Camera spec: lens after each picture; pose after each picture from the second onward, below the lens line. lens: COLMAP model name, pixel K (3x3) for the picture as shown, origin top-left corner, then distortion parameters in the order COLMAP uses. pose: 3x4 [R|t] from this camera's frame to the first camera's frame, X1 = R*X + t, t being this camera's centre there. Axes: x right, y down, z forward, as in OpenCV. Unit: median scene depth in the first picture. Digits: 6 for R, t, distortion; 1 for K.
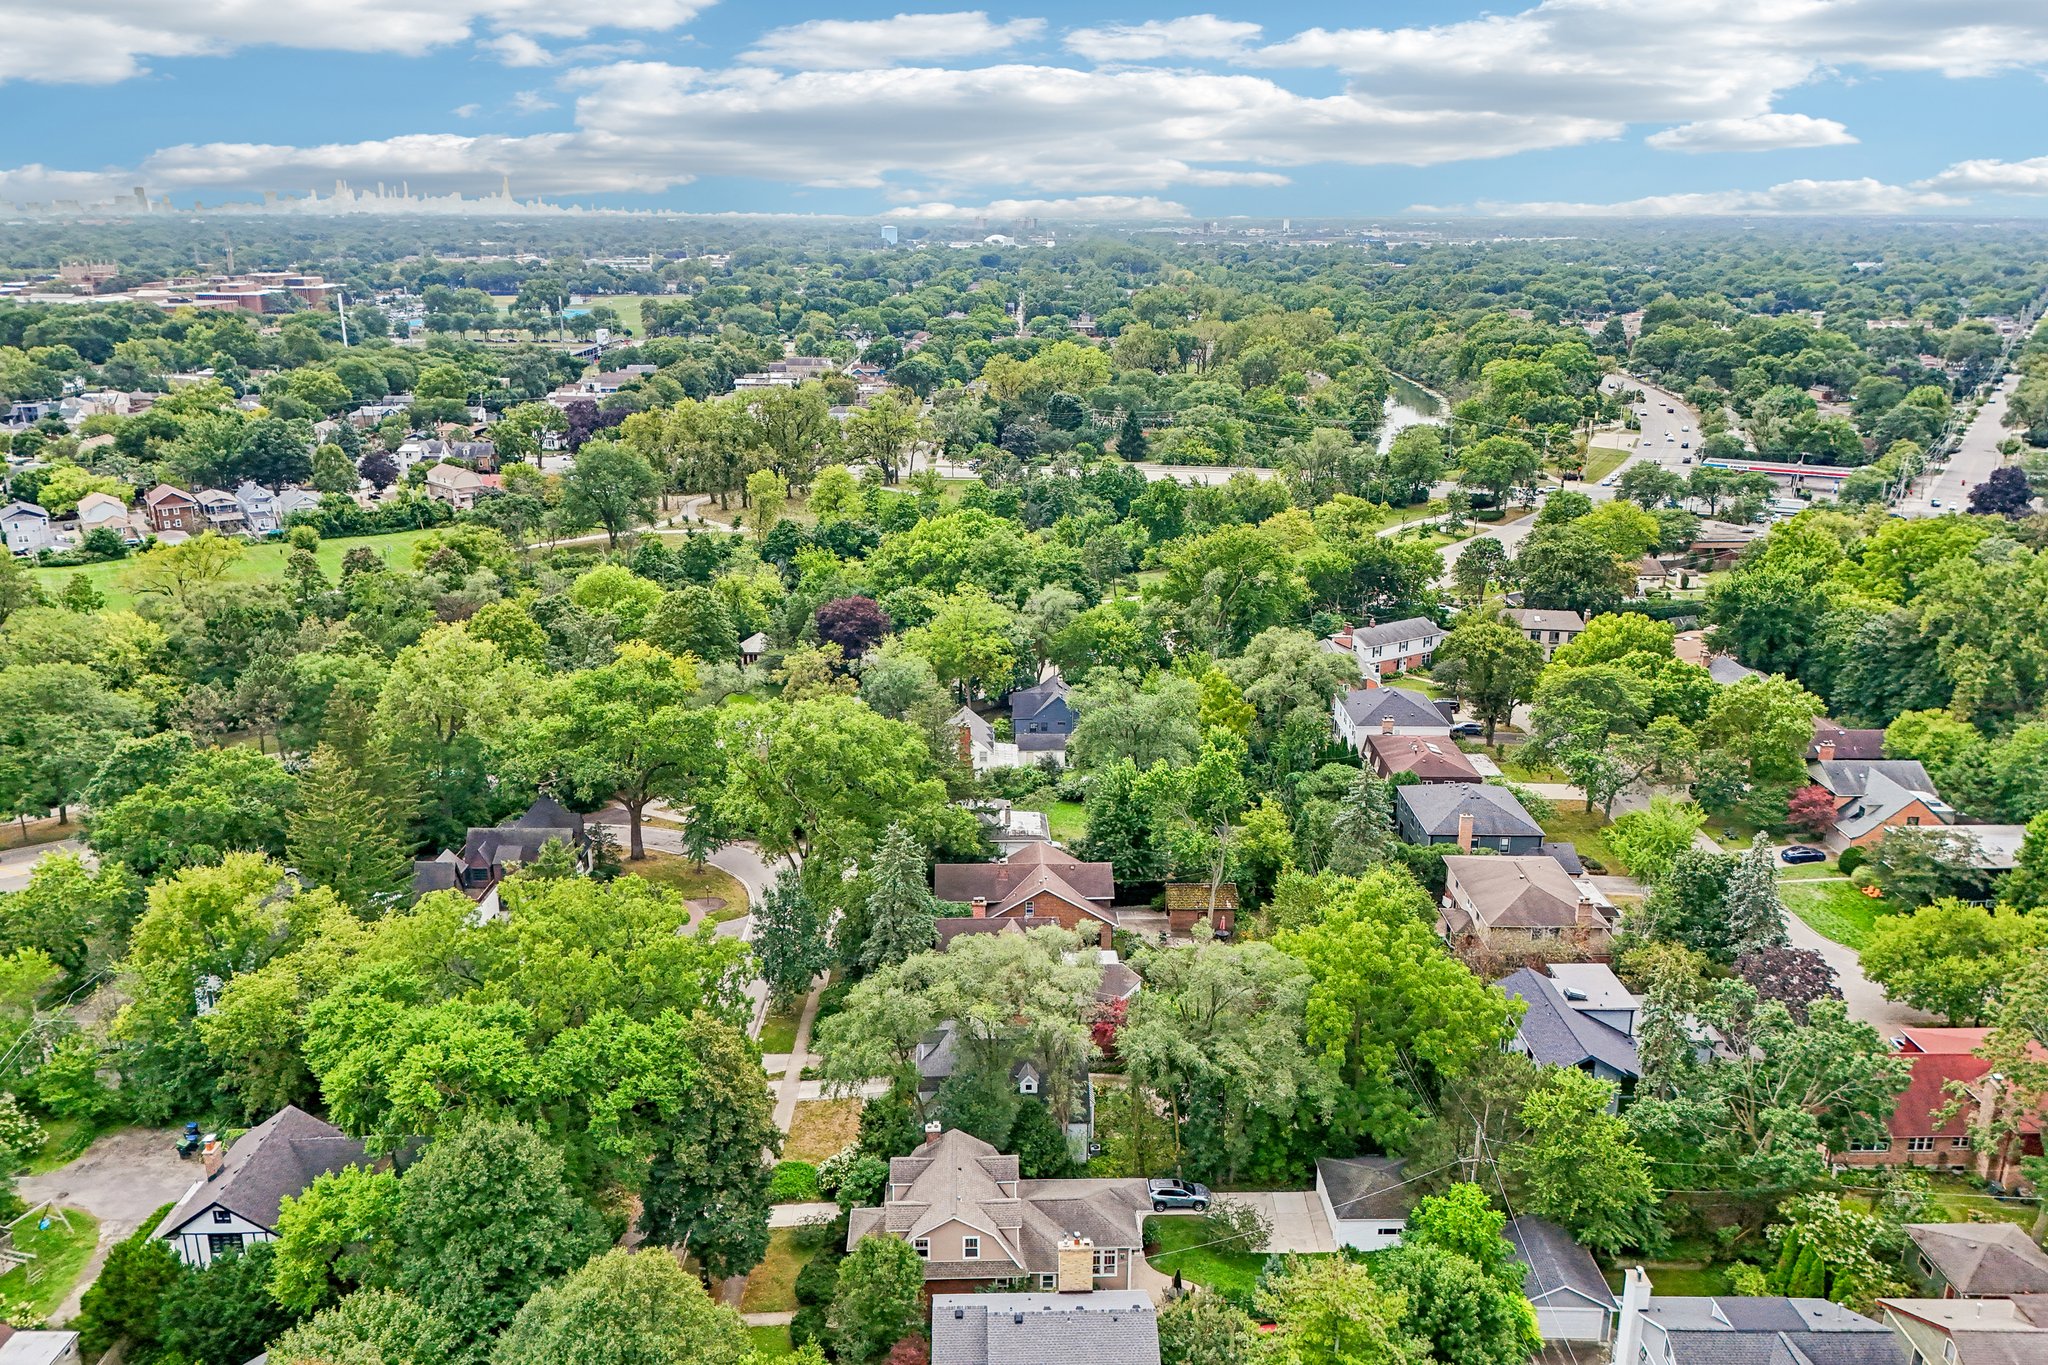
lens RADIAL K [[1535.9, 0, 1023.0], [0, 1535.9, 683.2], [0, 0, 1]] dist [0.070206, -0.067885]
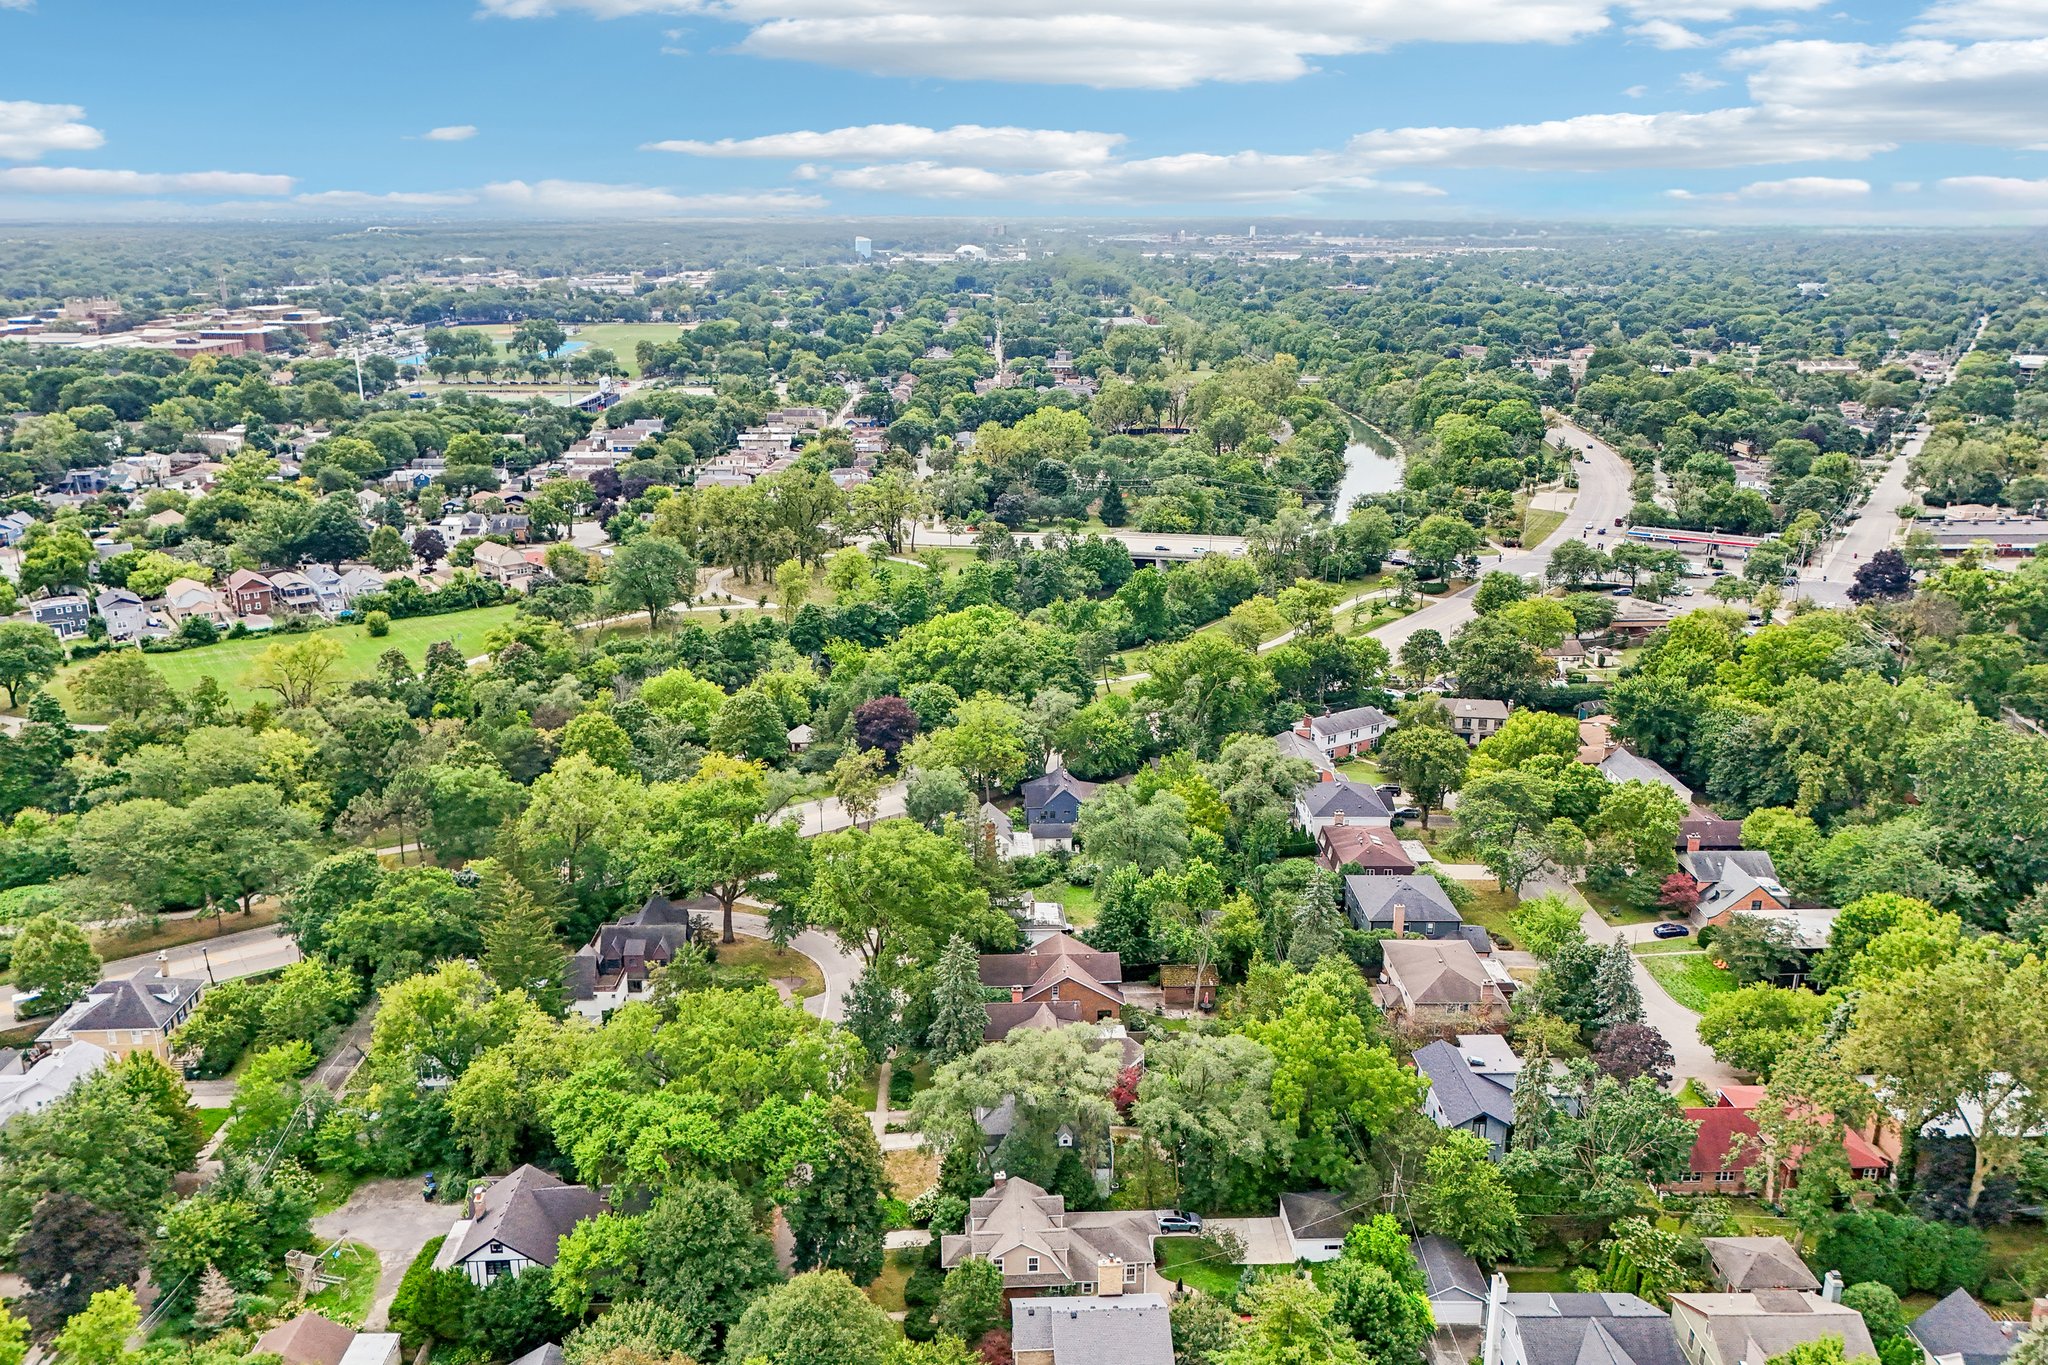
lens RADIAL K [[1535.9, 0, 1025.5], [0, 1535.9, 682.0], [0, 0, 1]] dist [0.070206, -0.067885]
pose [[0.999757, -0.005016, 0.021468, -0.035641], [0.004949, 0.999983, 0.003195, -0.087262], [-0.021483, -0.003088, 0.999764, -0.208580]]
